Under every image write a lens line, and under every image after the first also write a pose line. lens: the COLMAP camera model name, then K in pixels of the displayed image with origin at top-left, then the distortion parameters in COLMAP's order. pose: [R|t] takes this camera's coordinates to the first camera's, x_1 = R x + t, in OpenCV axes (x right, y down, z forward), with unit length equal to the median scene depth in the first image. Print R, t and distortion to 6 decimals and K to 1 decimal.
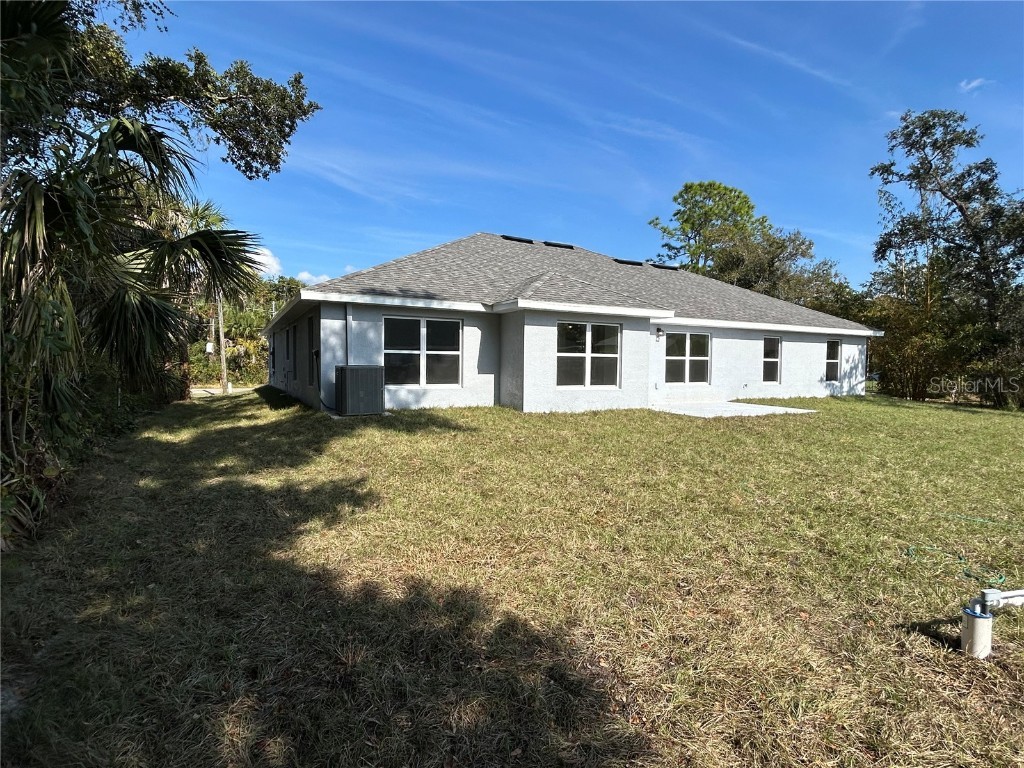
lens RADIAL K [[525.2, 0, 512.0], [0, 525.2, 384.0], [0, 0, 1]] dist [-0.001266, -0.000086]
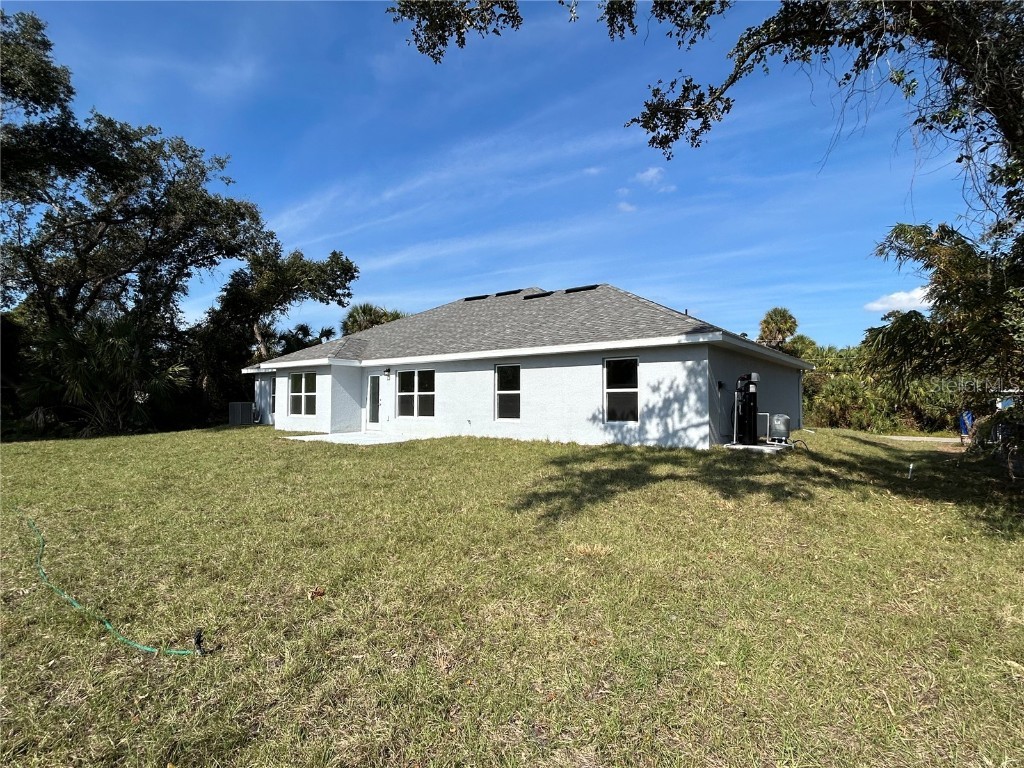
lens RADIAL K [[525.2, 0, 512.0], [0, 525.2, 384.0], [0, 0, 1]] dist [-0.001266, -0.000086]
pose [[0.414714, -0.045753, -0.908801, 1.352485], [-0.033089, 0.997316, -0.065308, -0.005124], [0.909350, 0.057156, 0.412087, 0.717982]]
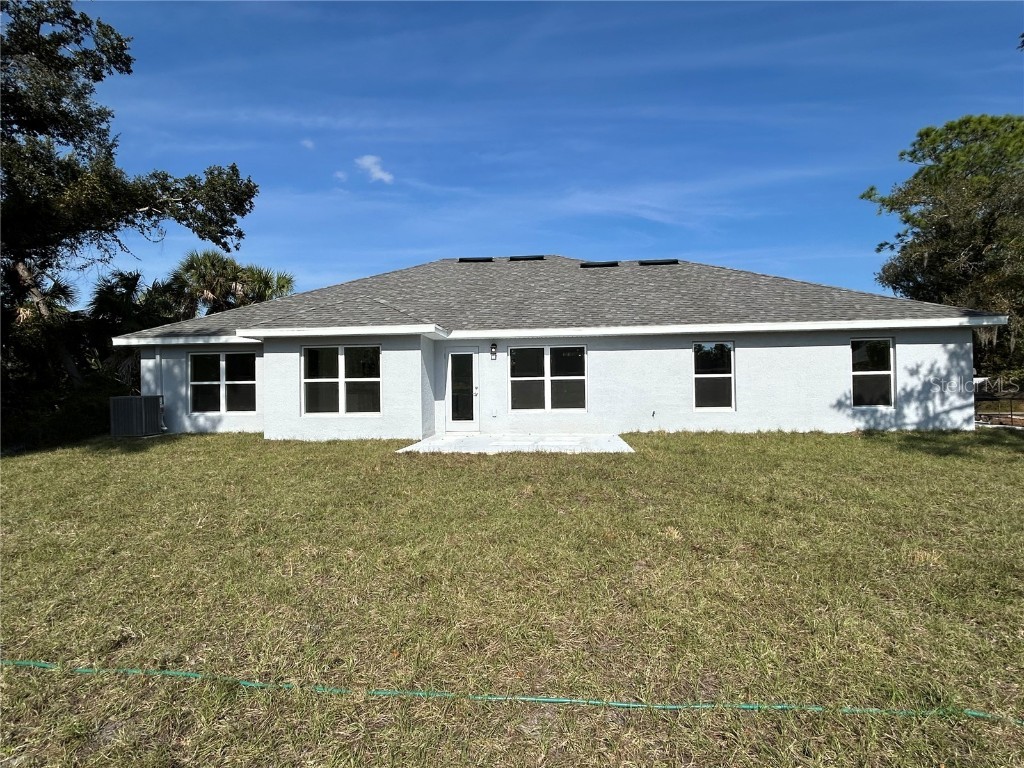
lens RADIAL K [[525.2, 0, 512.0], [0, 525.2, 384.0], [0, 0, 1]] dist [-0.001266, -0.000086]
pose [[0.830257, -0.030200, -0.556561, 0.711558], [0.000651, 0.998583, -0.053214, 0.001237], [0.557380, 0.043819, 0.829101, 0.306651]]
